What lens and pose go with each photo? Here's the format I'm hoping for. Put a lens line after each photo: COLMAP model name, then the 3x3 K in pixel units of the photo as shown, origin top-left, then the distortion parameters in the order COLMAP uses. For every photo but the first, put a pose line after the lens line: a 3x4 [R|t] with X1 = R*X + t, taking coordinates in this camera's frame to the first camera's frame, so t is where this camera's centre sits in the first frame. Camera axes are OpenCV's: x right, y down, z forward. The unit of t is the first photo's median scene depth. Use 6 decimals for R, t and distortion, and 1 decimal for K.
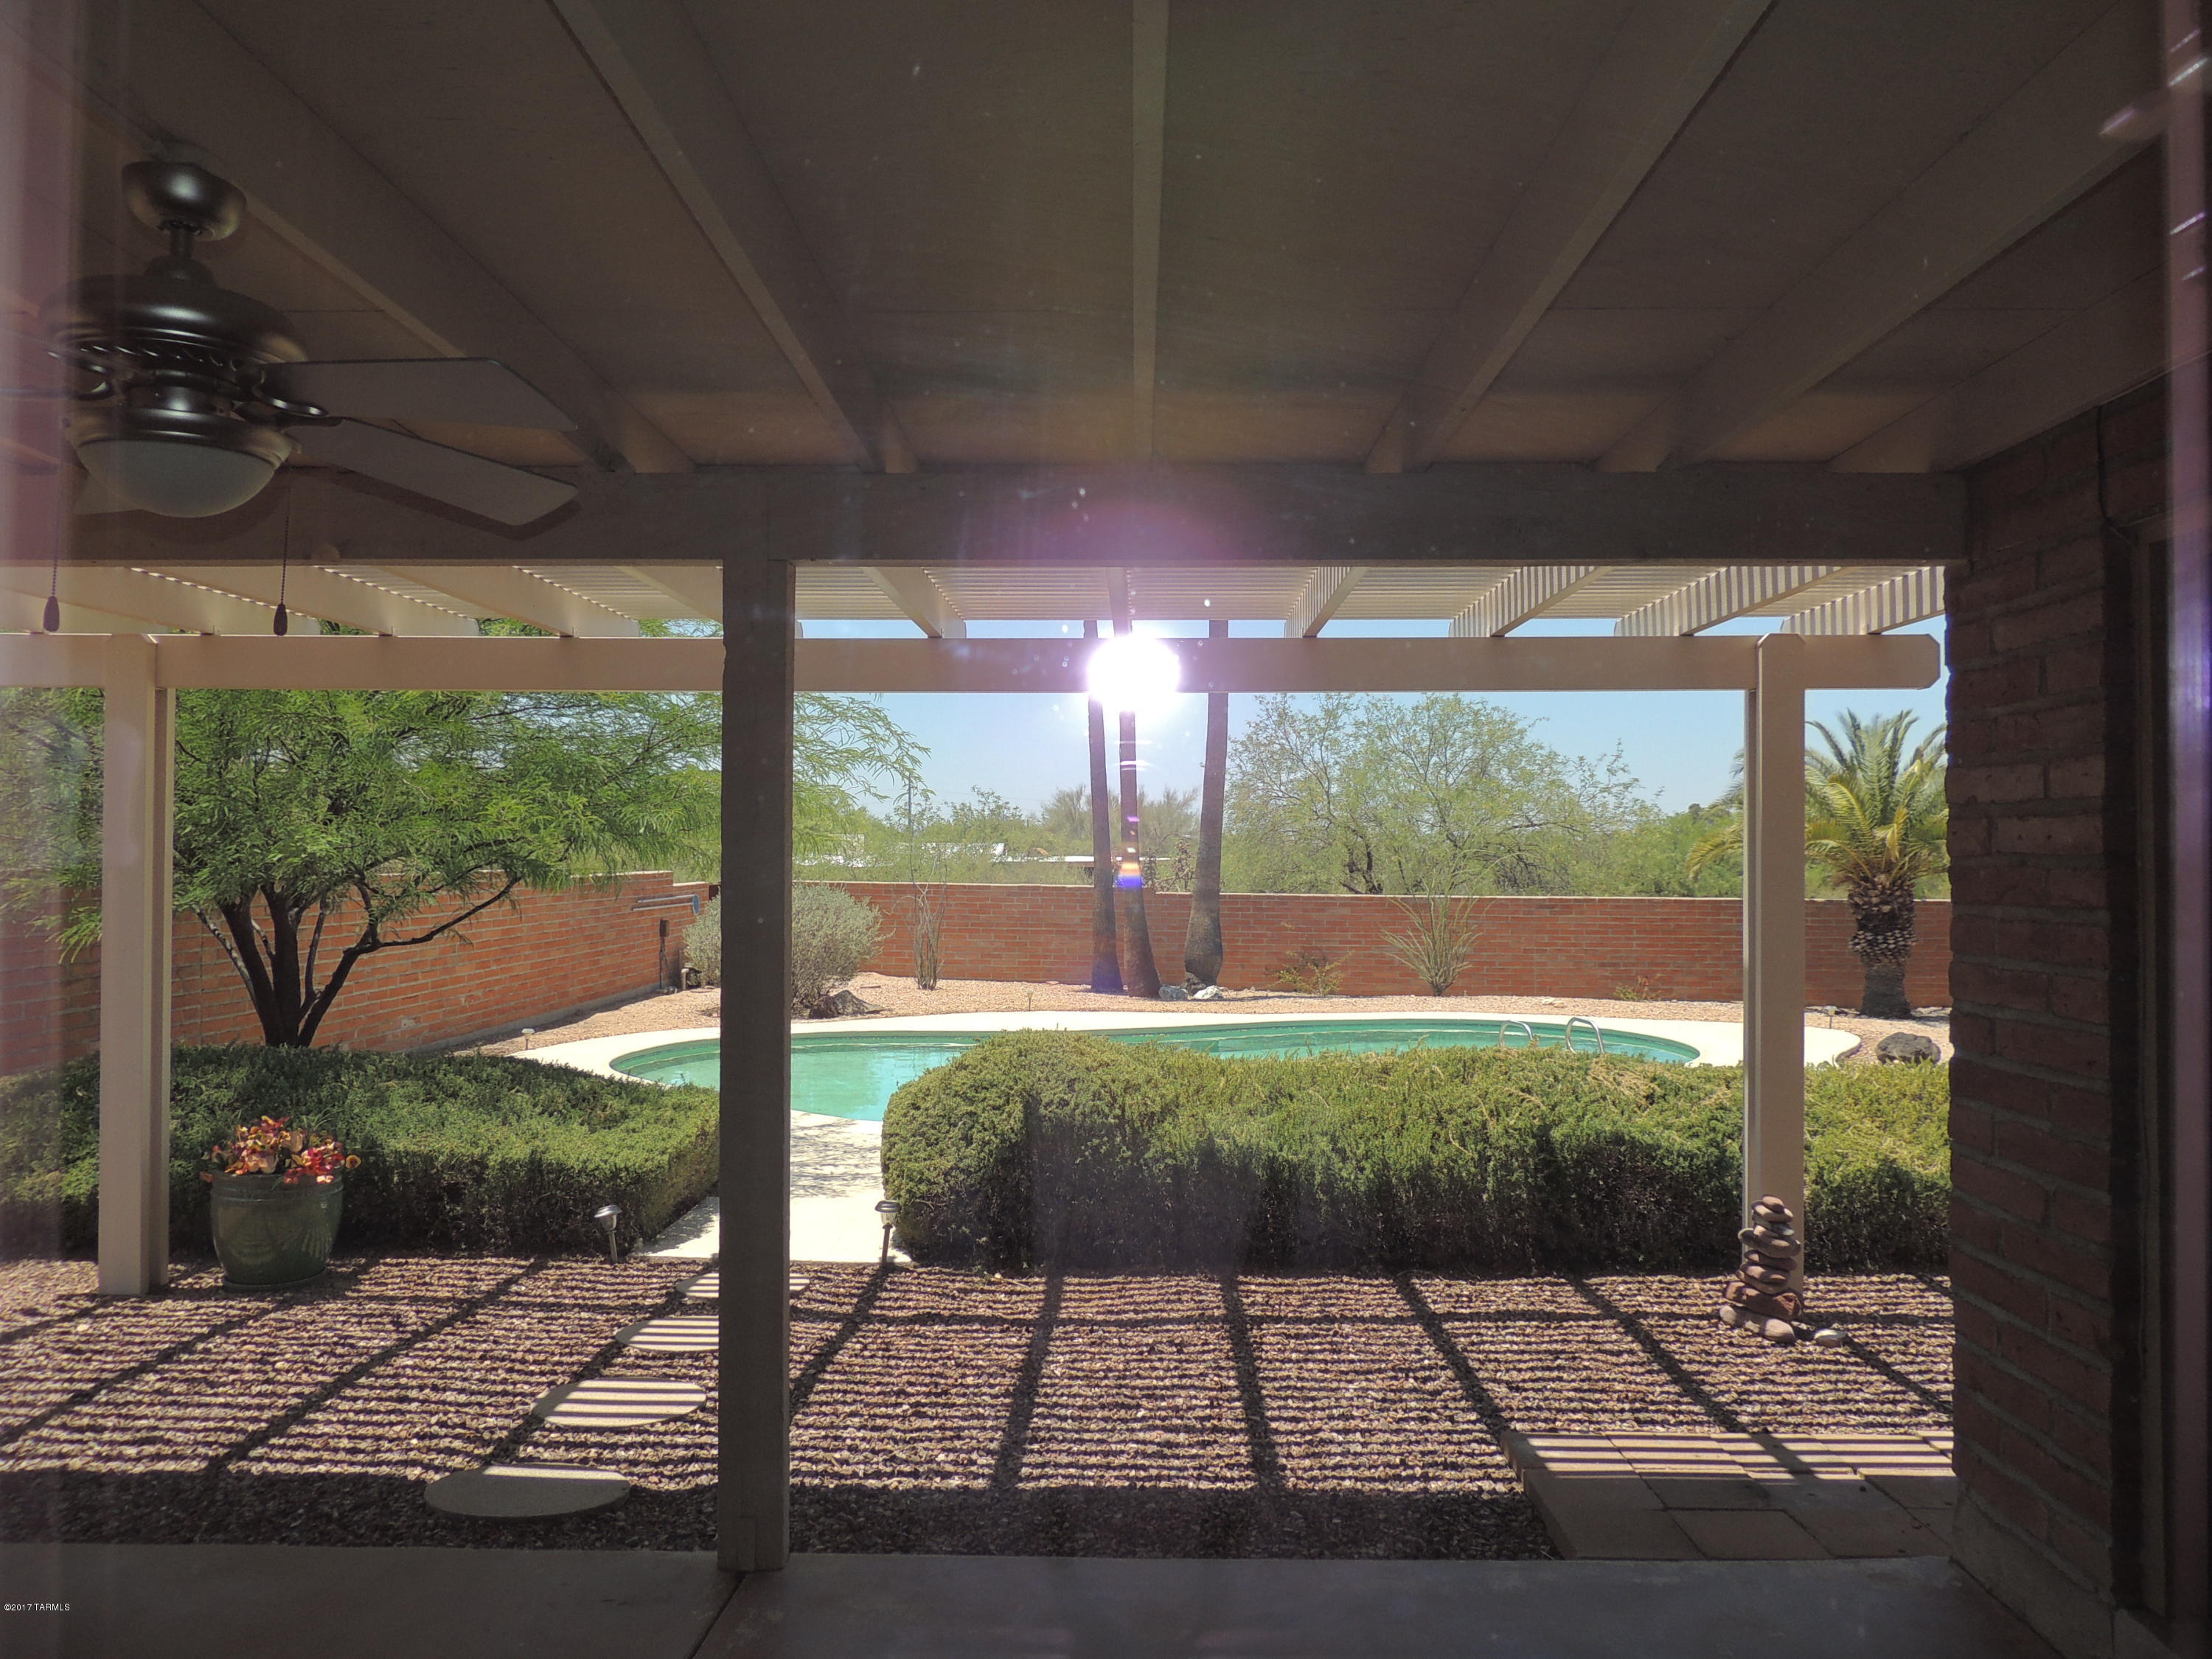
lens RADIAL K [[1569.8, 0, 1113.8], [0, 1569.8, 821.4], [0, 0, 1]] dist [-0.032531, 0.012341]
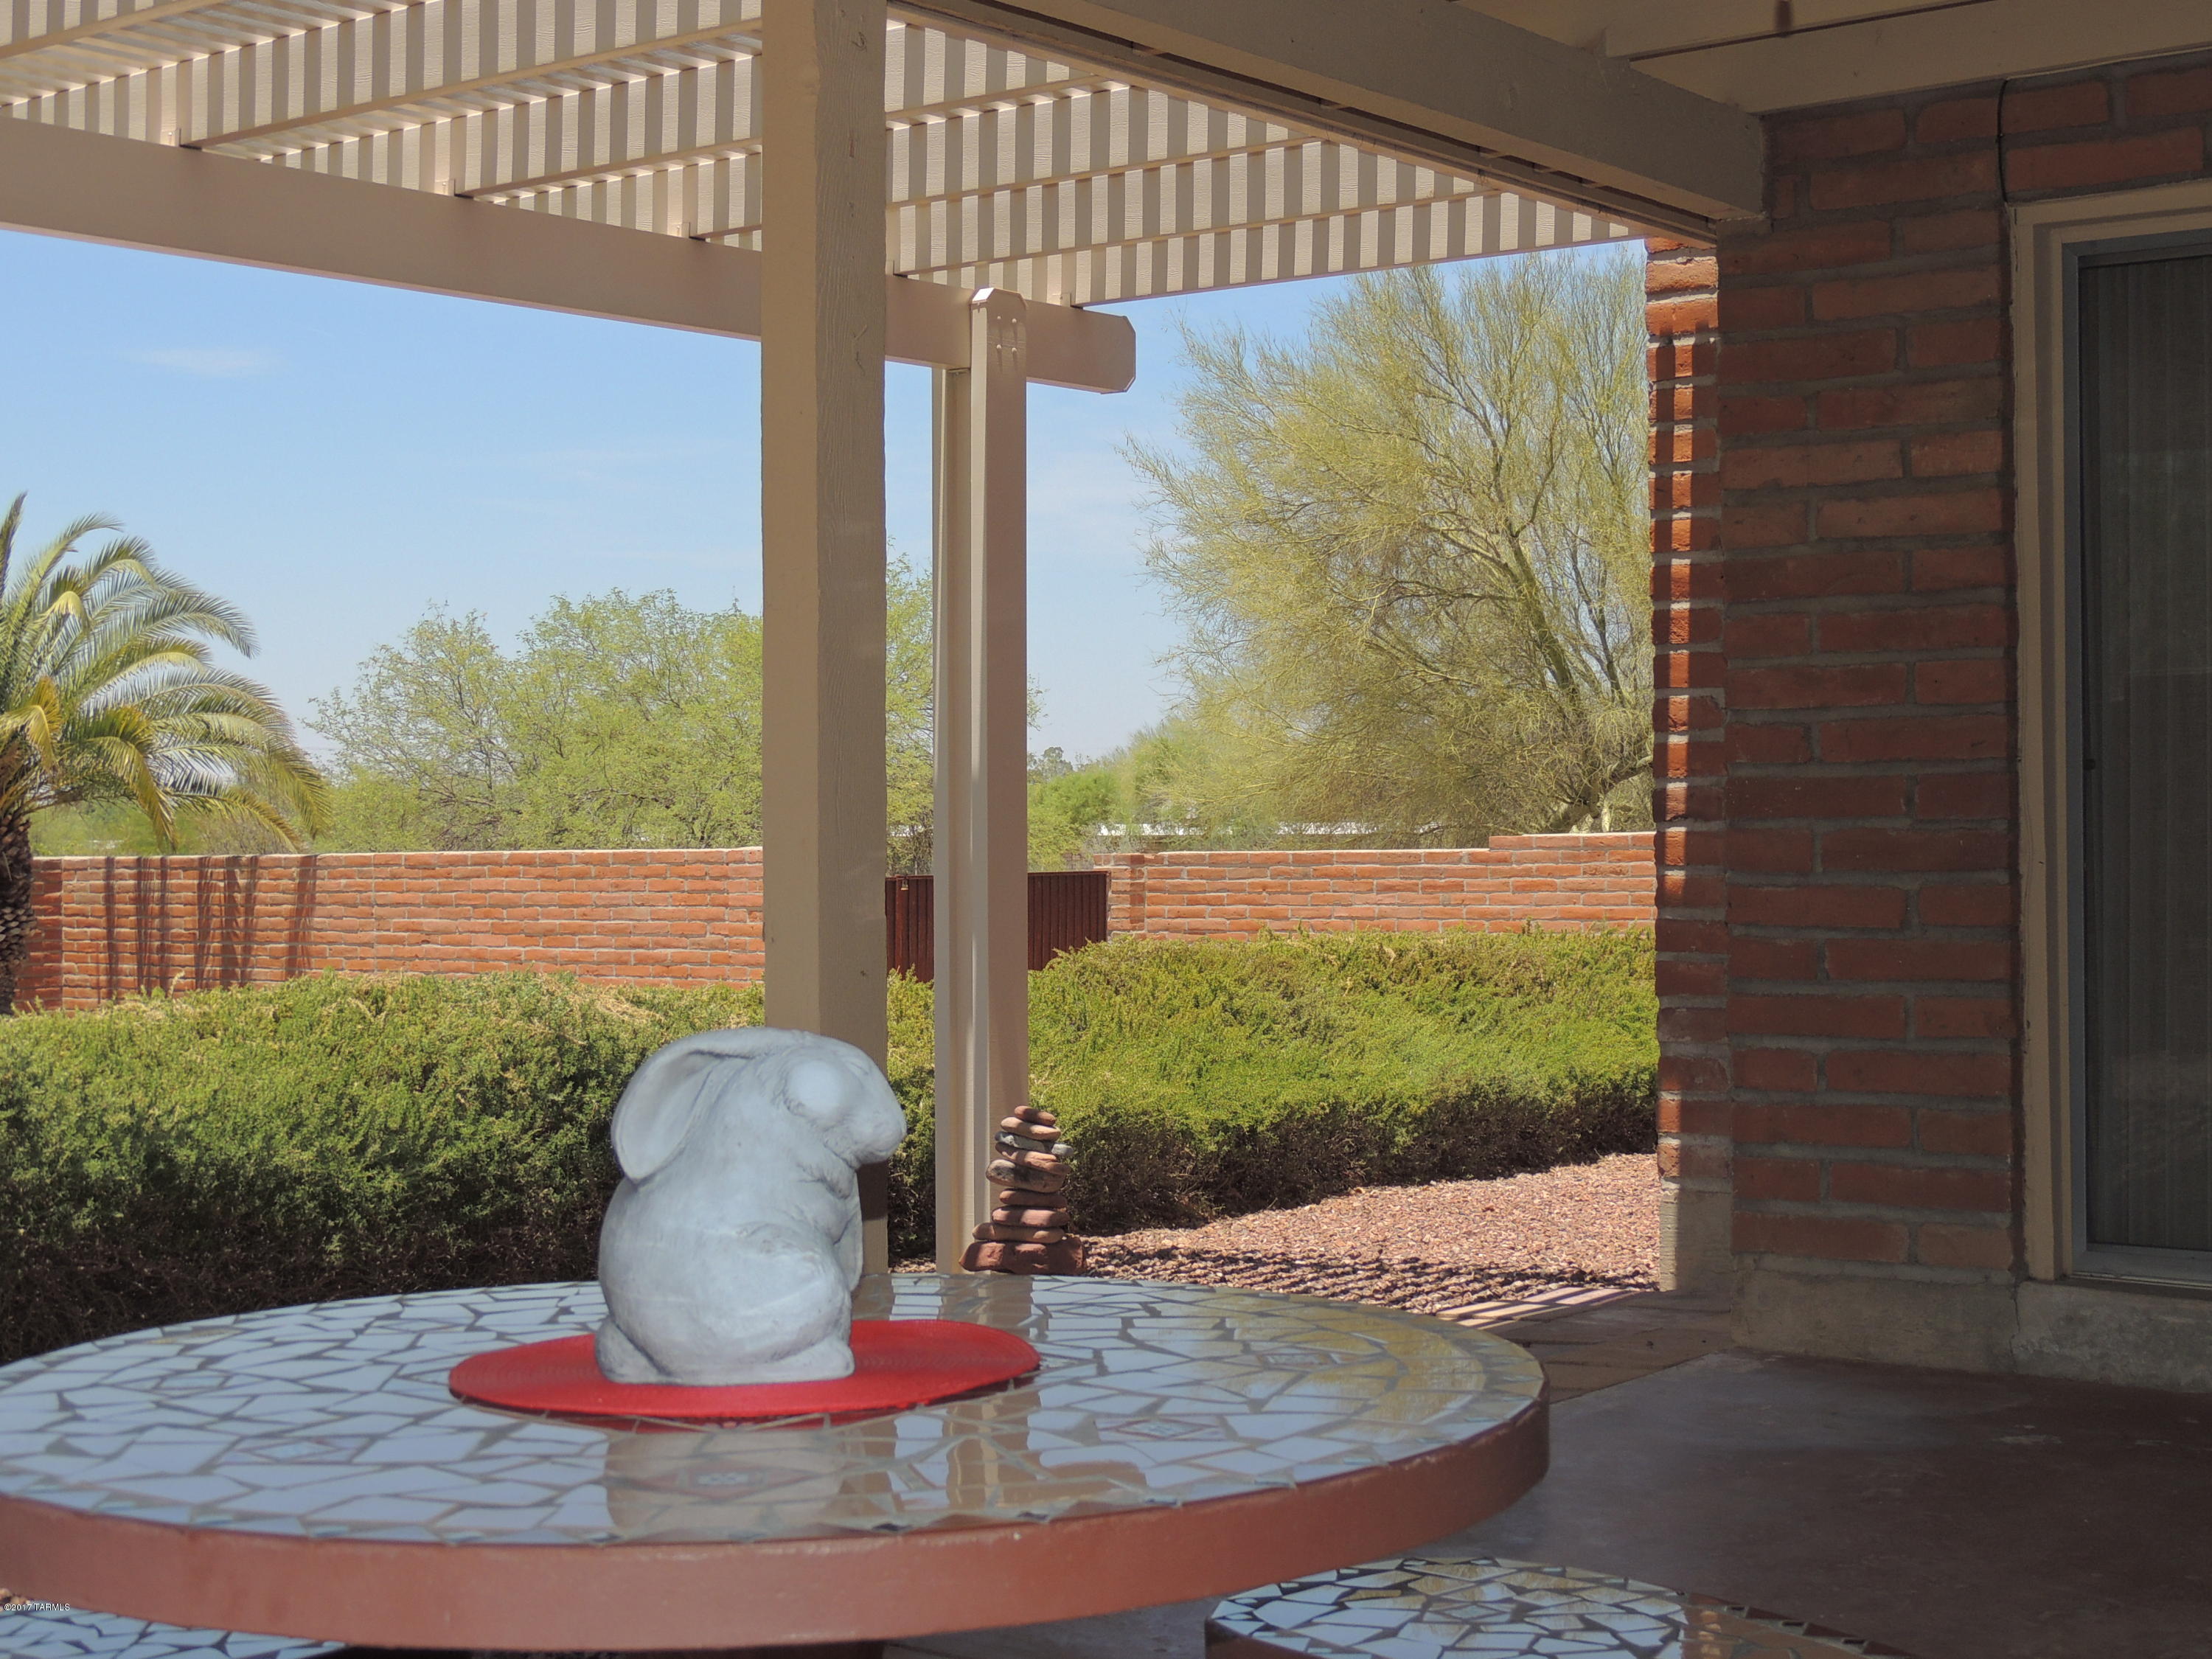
lens RADIAL K [[3285.0, 0, 1102.3], [0, 3285.0, 832.7], [0, 0, 1]] dist [-0.079028, 0.000000]
pose [[0.581795, -0.004353, 0.813324, -0.213933], [-0.009636, 0.999879, 0.012245, 0.029549], [-0.813279, -0.014961, 0.581682, 0.041298]]
